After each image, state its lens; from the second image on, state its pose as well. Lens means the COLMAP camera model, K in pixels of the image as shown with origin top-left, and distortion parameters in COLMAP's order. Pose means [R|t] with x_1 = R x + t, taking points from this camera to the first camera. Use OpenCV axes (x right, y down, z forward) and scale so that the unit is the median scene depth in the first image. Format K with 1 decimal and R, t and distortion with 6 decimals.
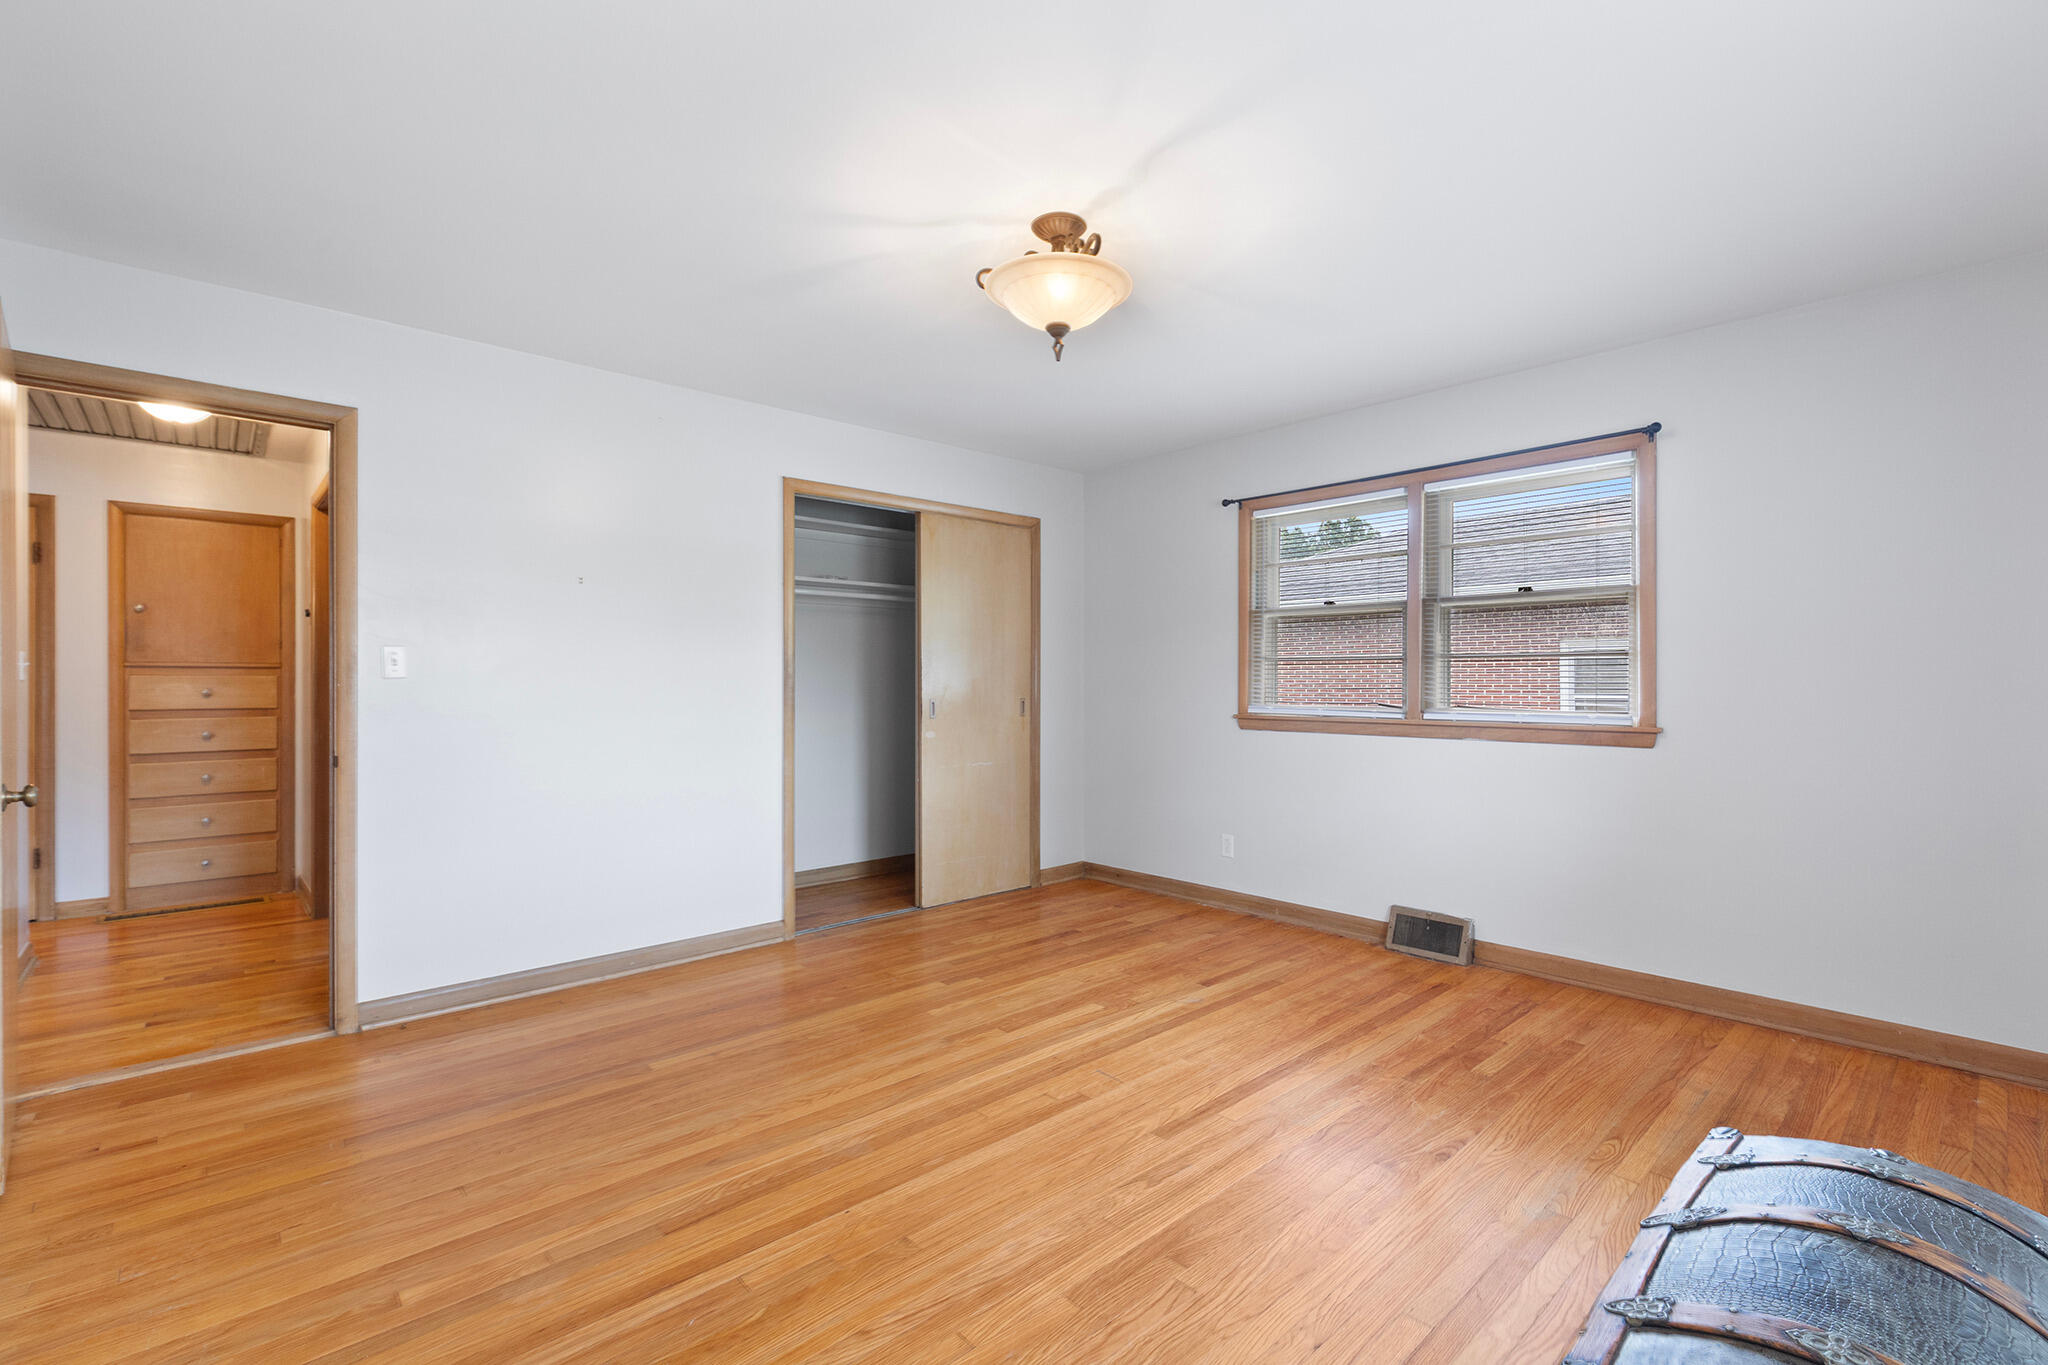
lens RADIAL K [[883.0, 0, 1059.3], [0, 883.0, 685.8], [0, 0, 1]] dist [-0.001570, -0.000141]
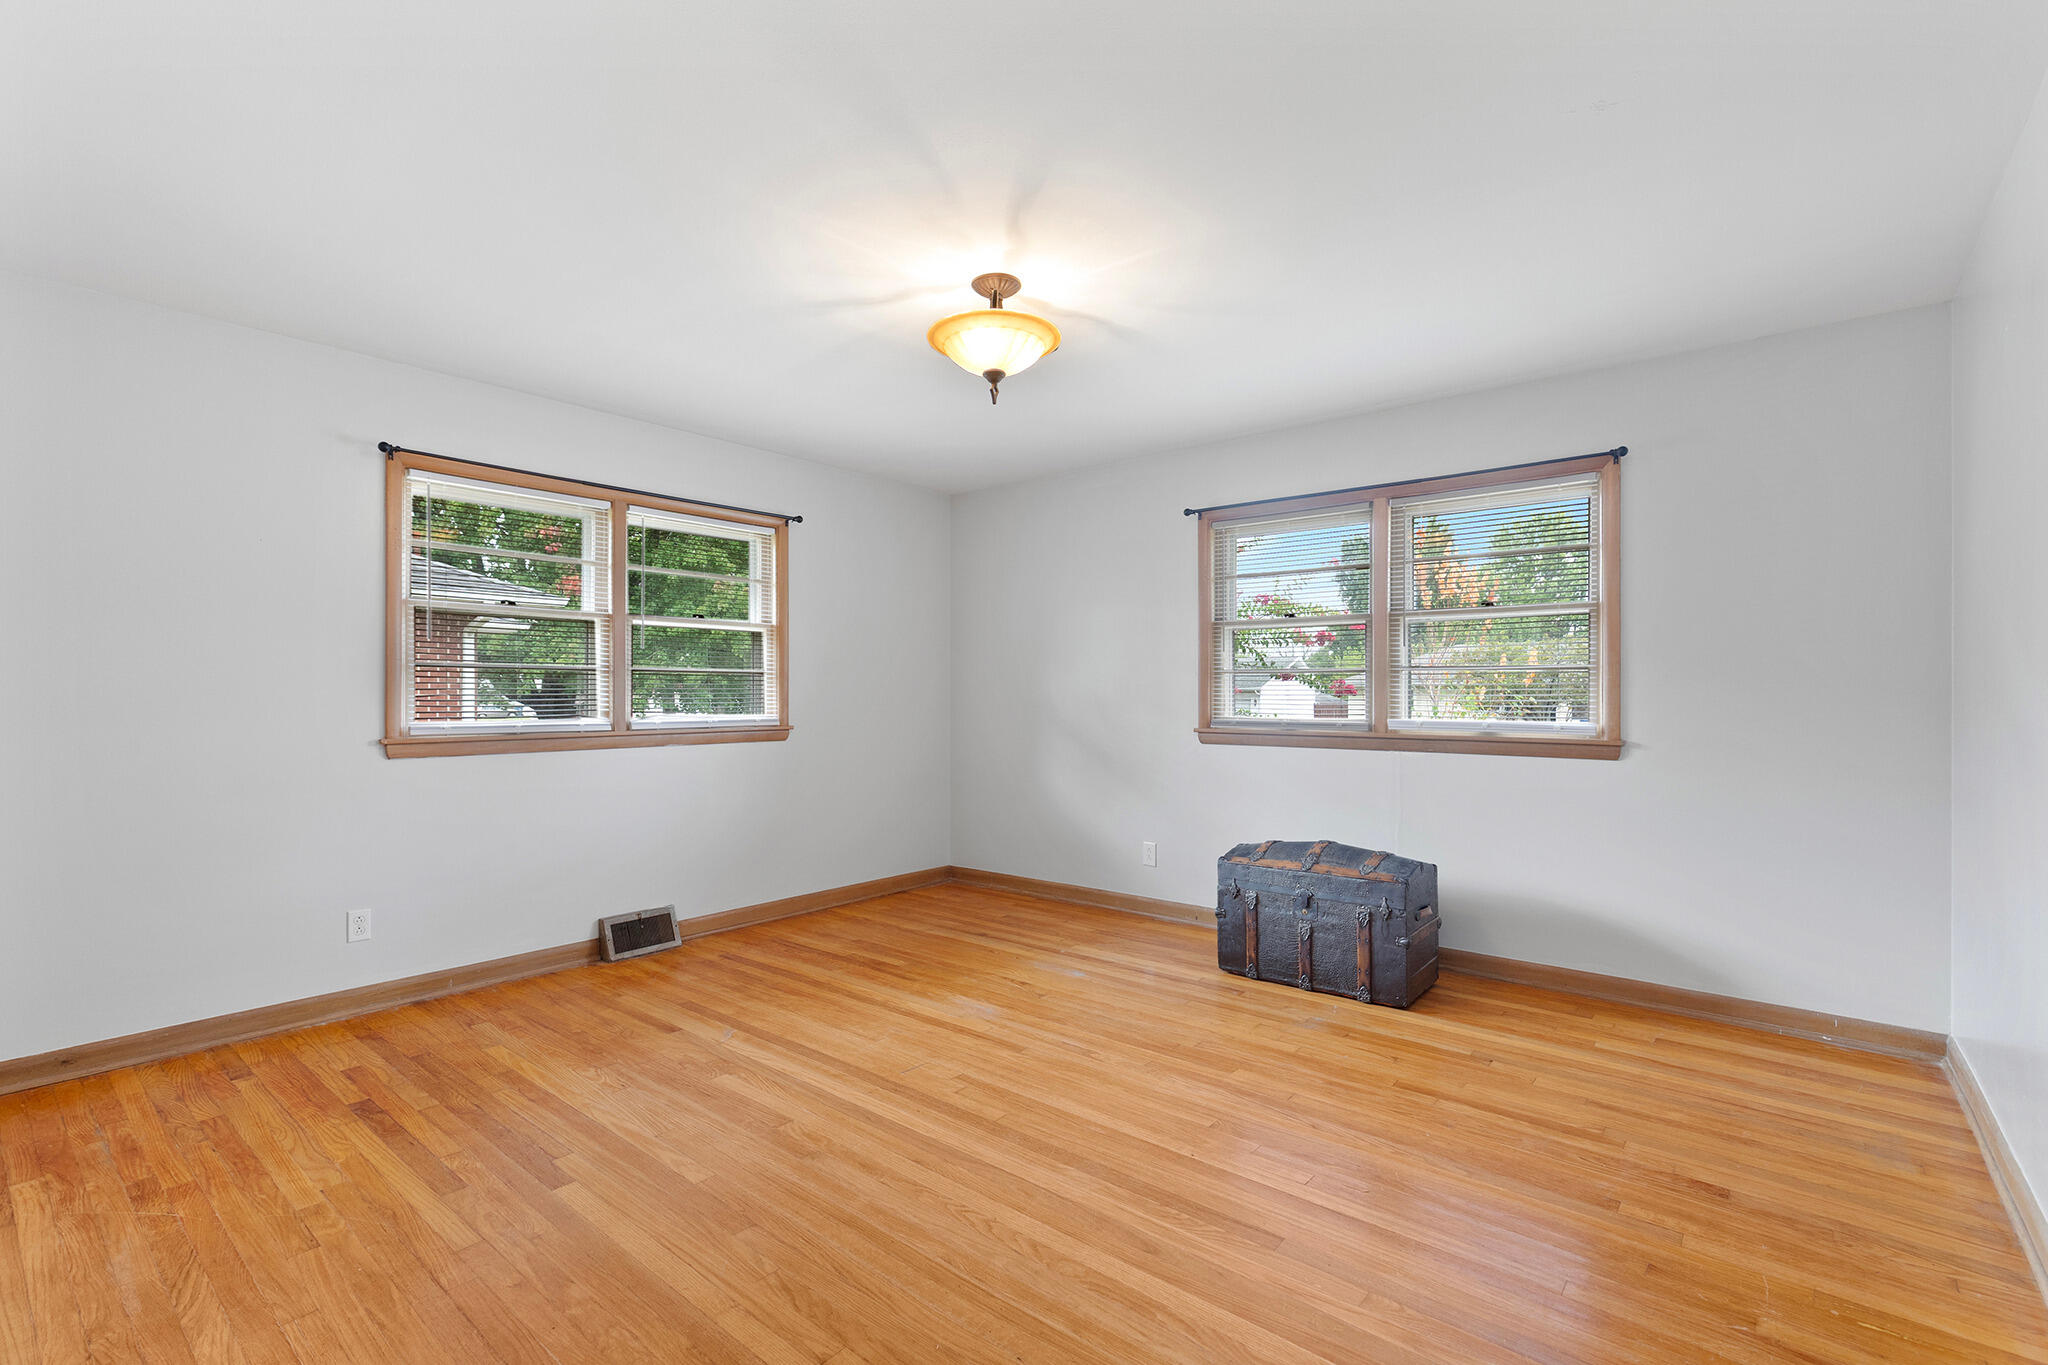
lens RADIAL K [[940.6, 0, 957.7], [0, 940.6, 688.6], [0, 0, 1]] dist [0.007722, 0.000209]
pose [[-0.073109, 0.002804, 0.997320, -0.903043], [0.002207, 0.999994, -0.002650, -0.007131], [-0.997322, 0.002007, -0.073115, 0.867946]]
